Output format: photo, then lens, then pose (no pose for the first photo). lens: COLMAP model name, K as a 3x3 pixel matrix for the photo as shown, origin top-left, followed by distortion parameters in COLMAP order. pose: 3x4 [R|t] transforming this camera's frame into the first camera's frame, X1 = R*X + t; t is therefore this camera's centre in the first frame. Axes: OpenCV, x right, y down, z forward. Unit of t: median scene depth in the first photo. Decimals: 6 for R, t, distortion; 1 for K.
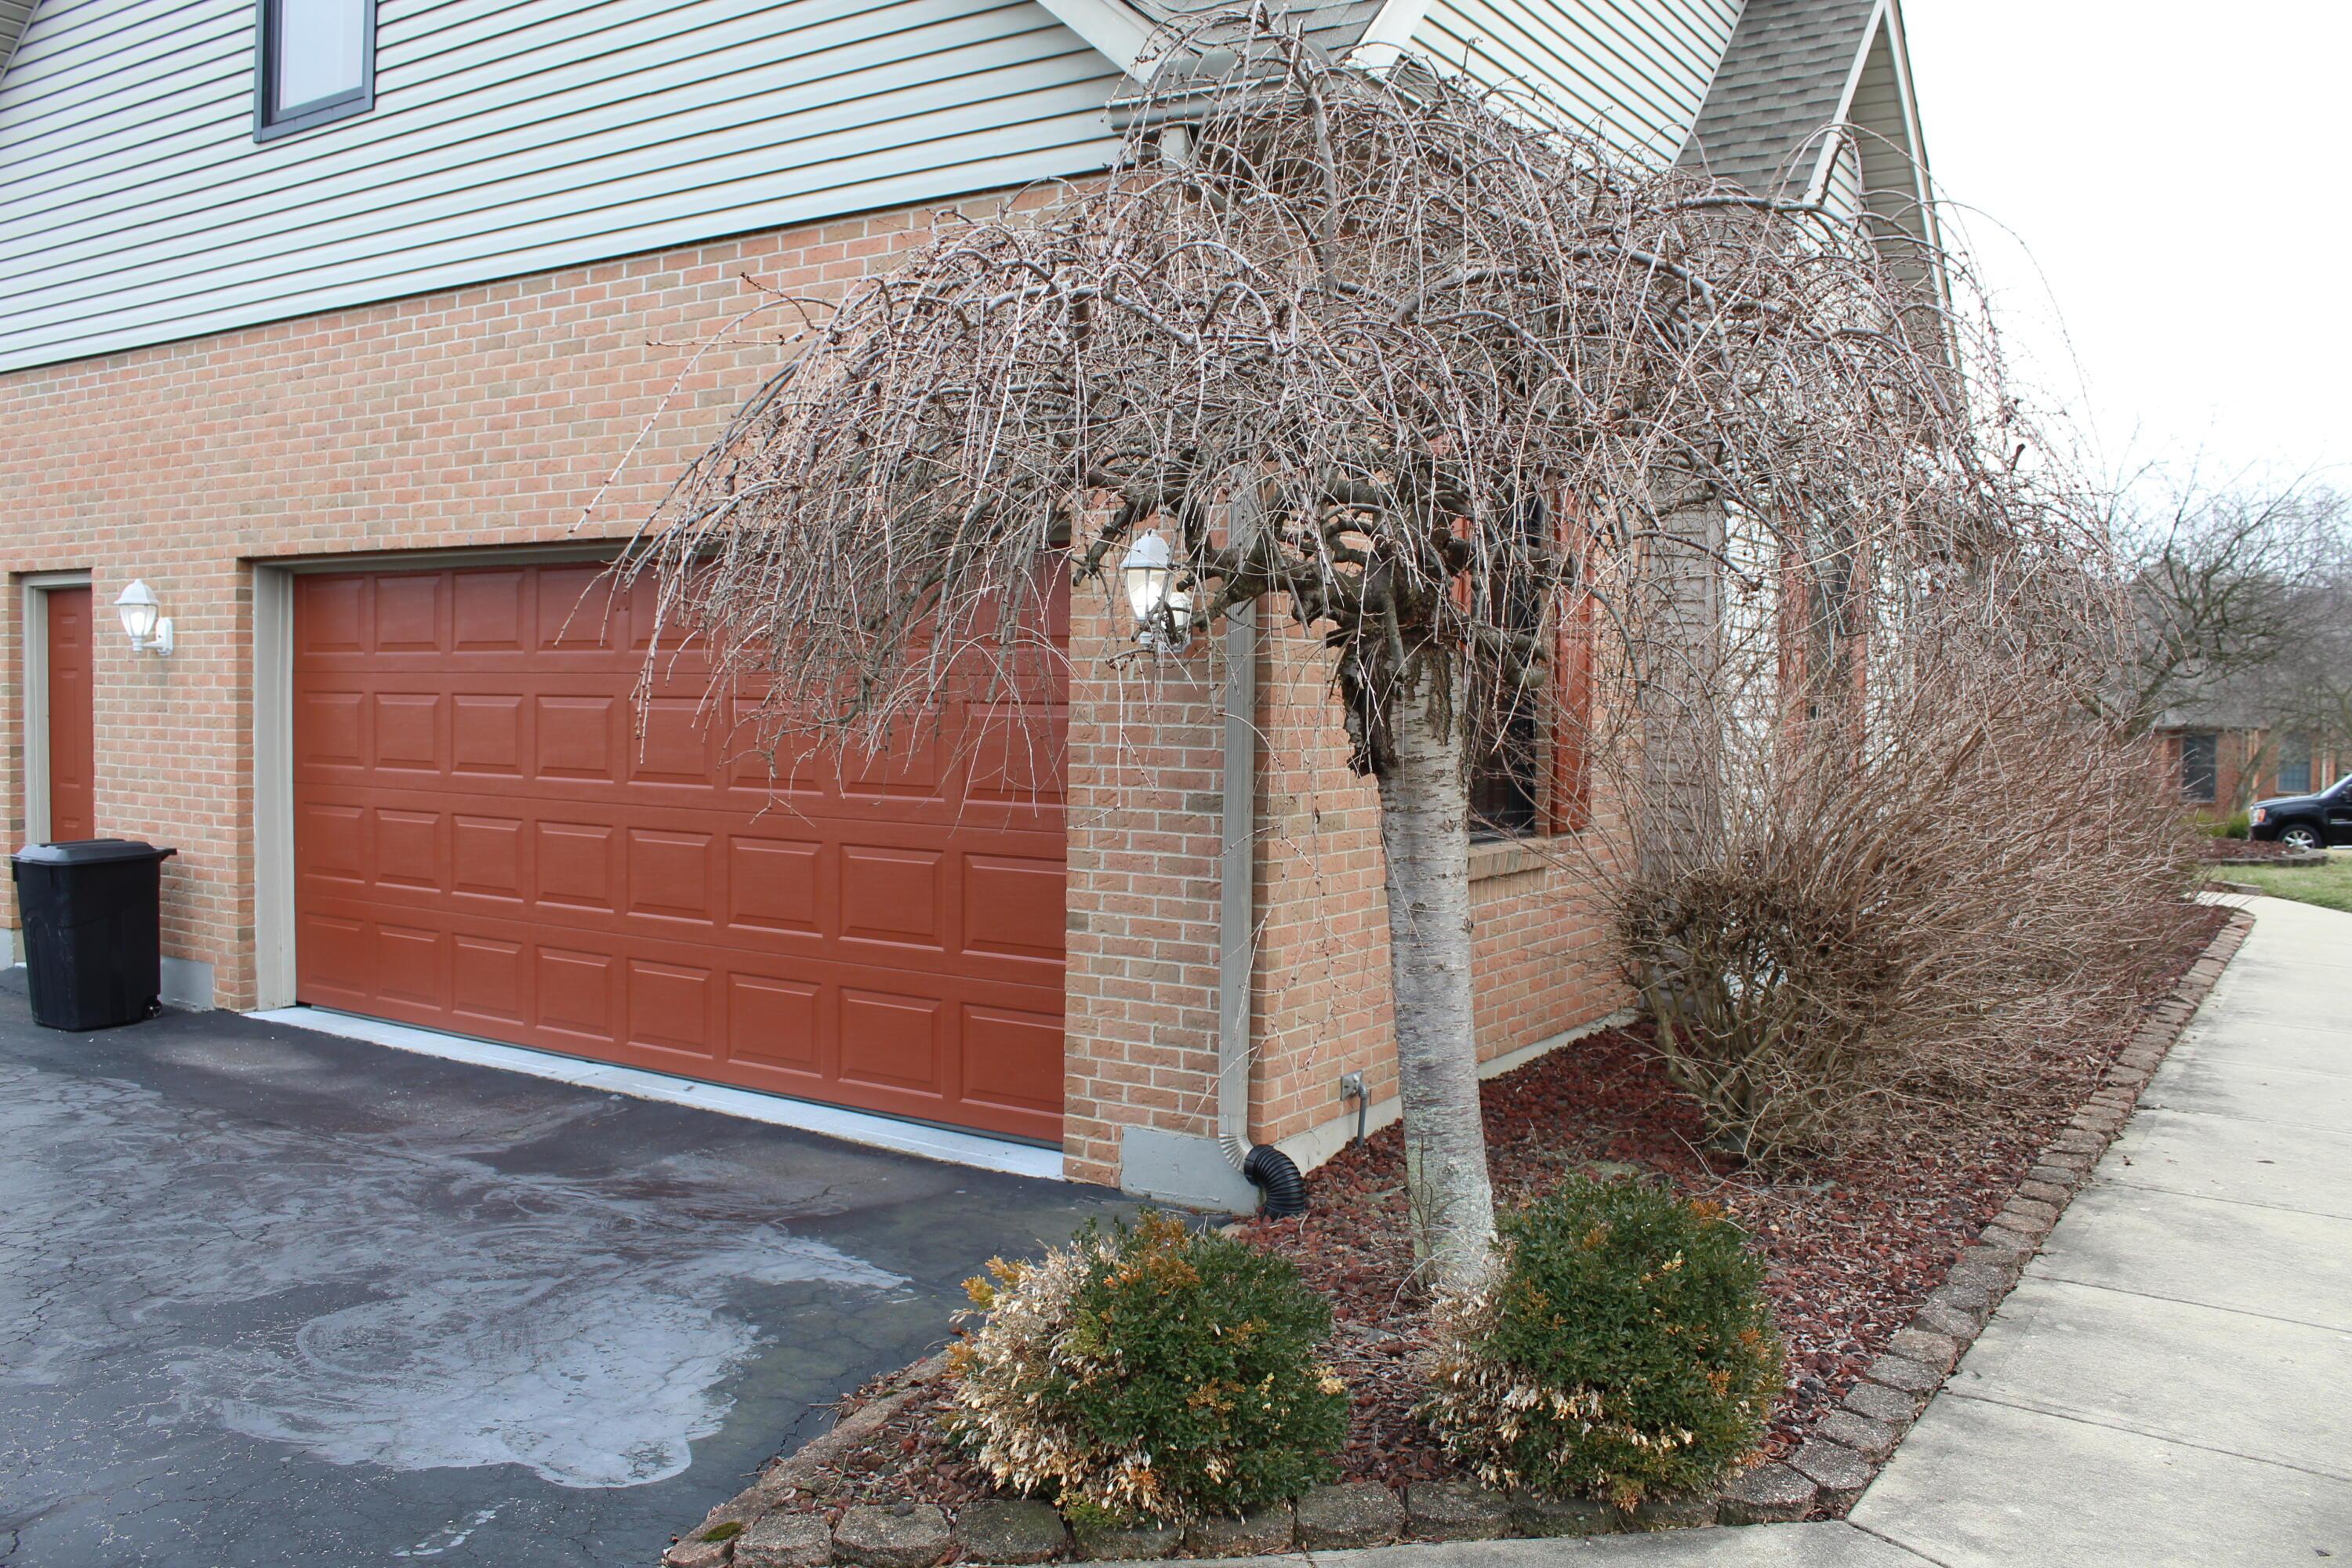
lens RADIAL K [[1960.4, 0, 1177.1], [0, 1960.4, 756.9], [0, 0, 1]] dist [-0.161552, 0.145950]
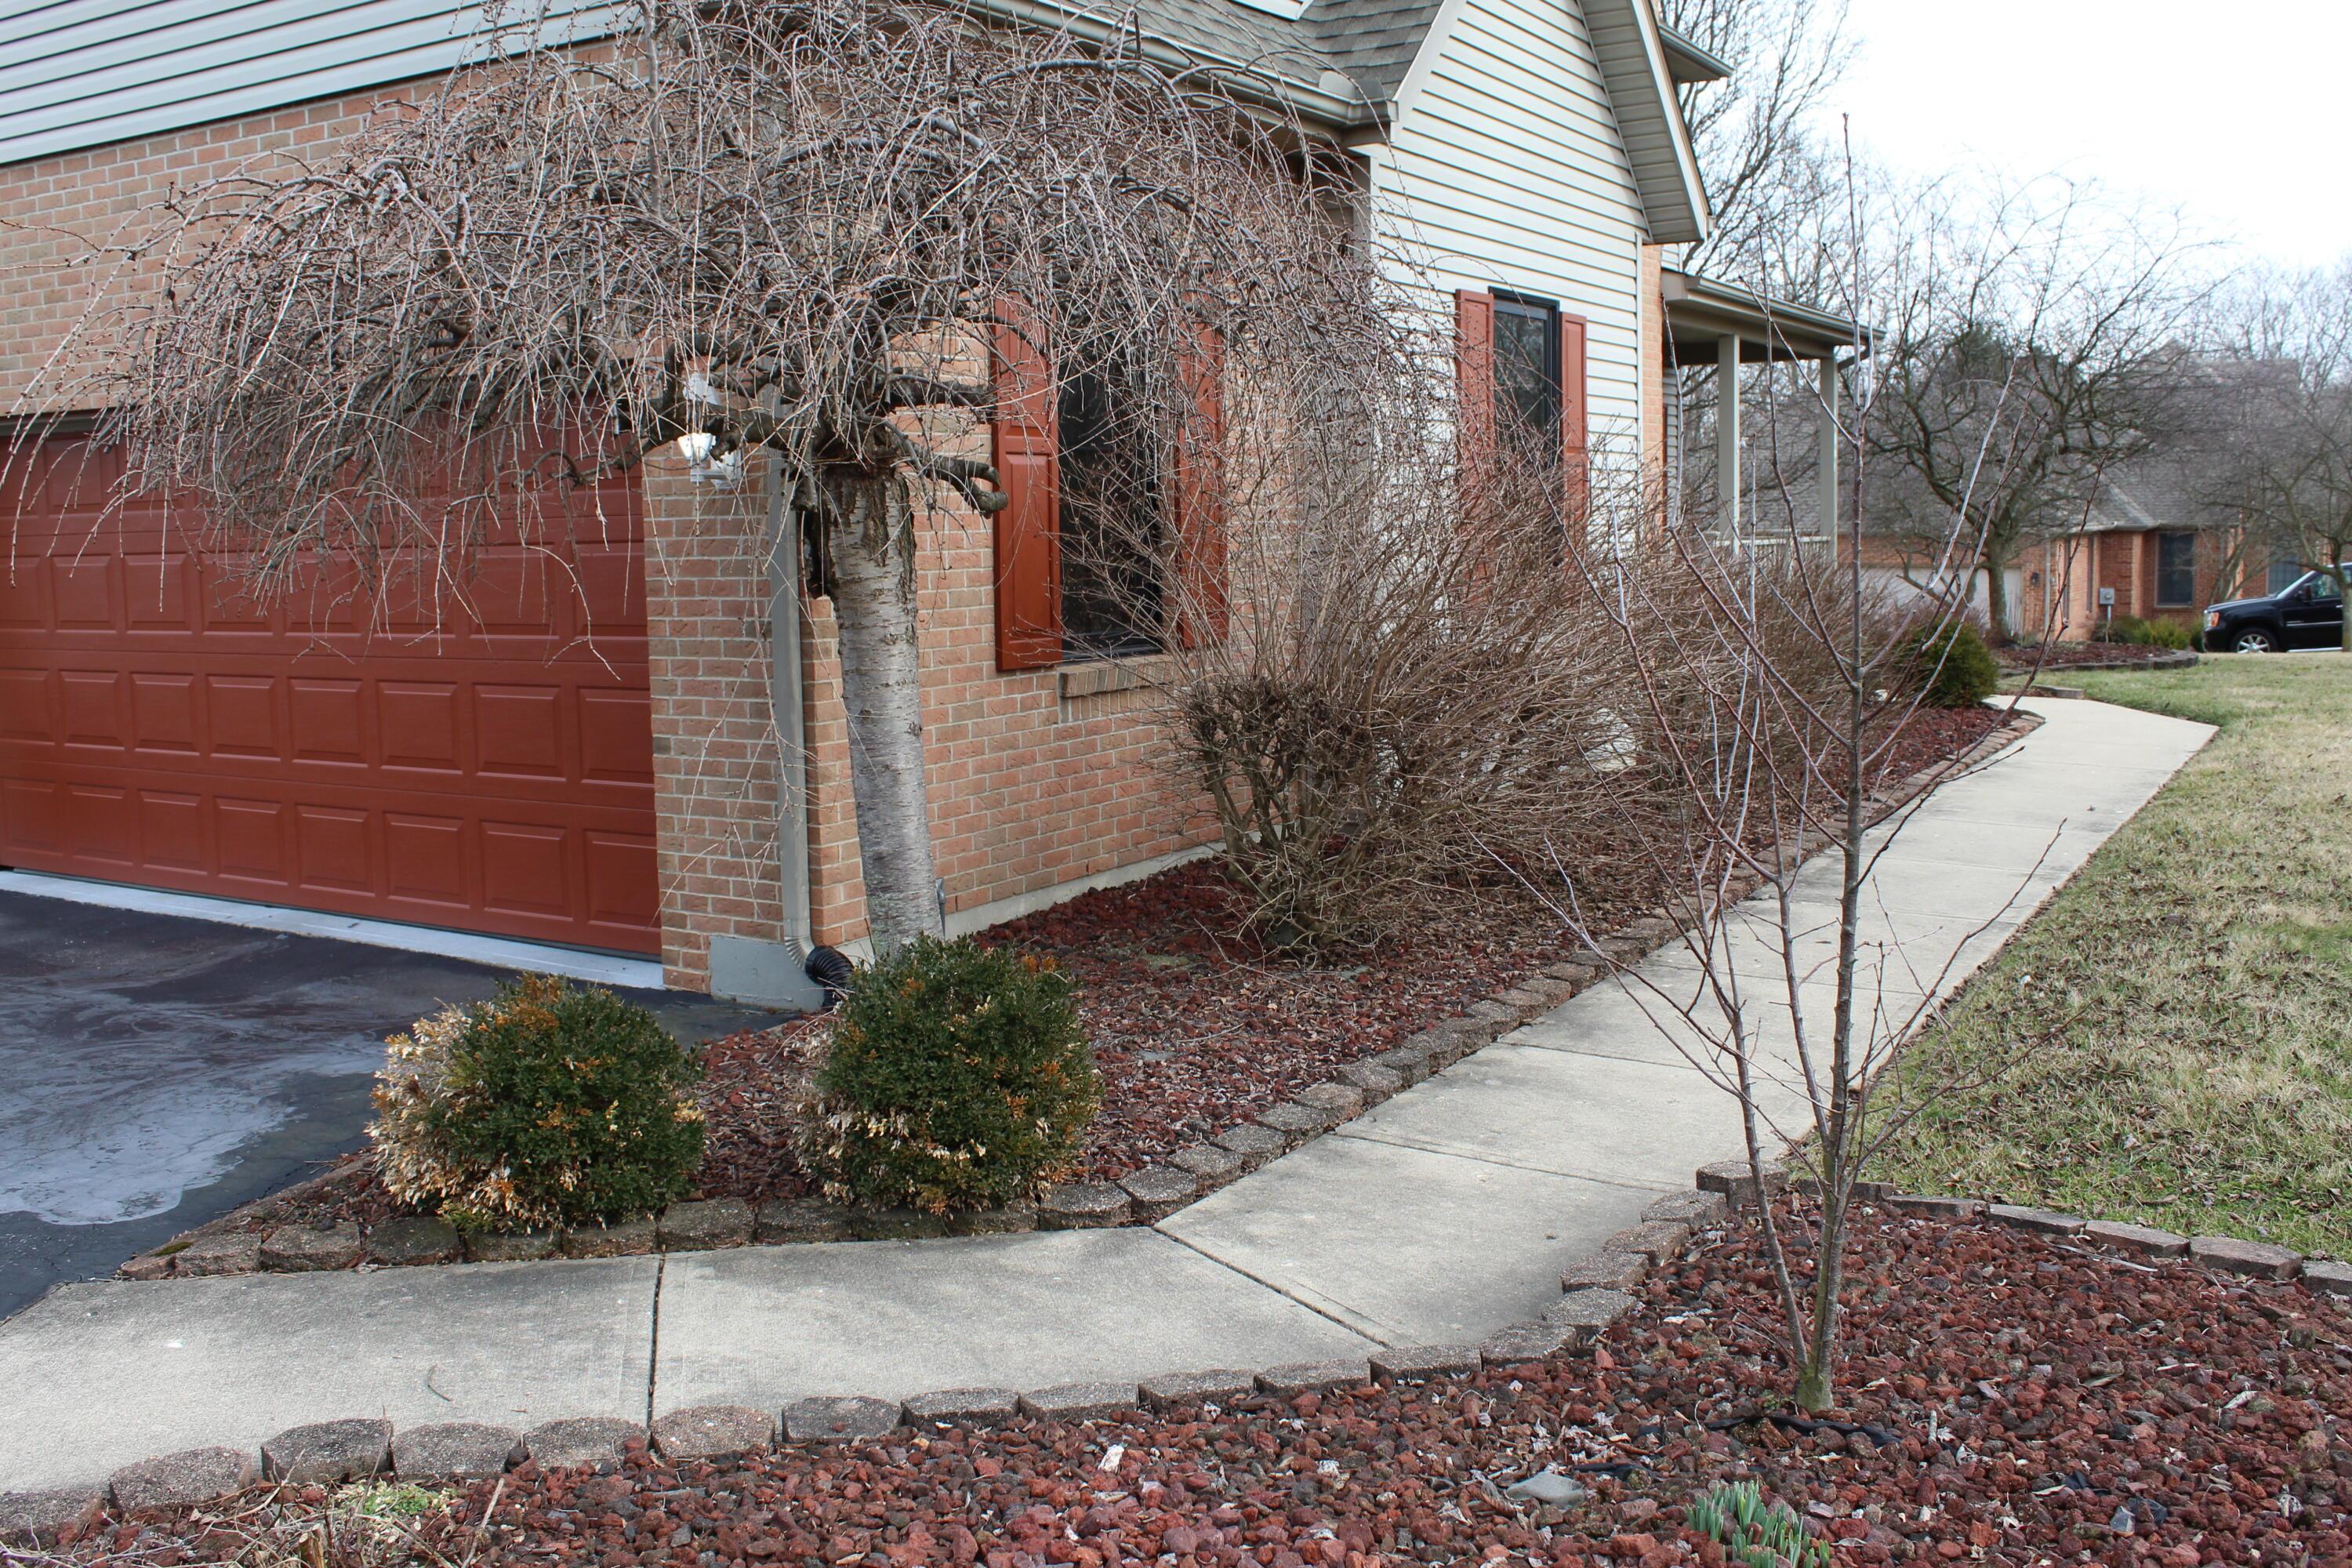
lens RADIAL K [[2150.6, 0, 1172.2], [0, 2150.6, 759.7], [0, 0, 1]] dist [-0.156358, 0.160955]
pose [[0.999142, -0.035173, 0.021855, 0.250484], [0.033348, 0.996325, 0.078894, 0.011867], [-0.024549, -0.078097, 0.996643, -0.201500]]
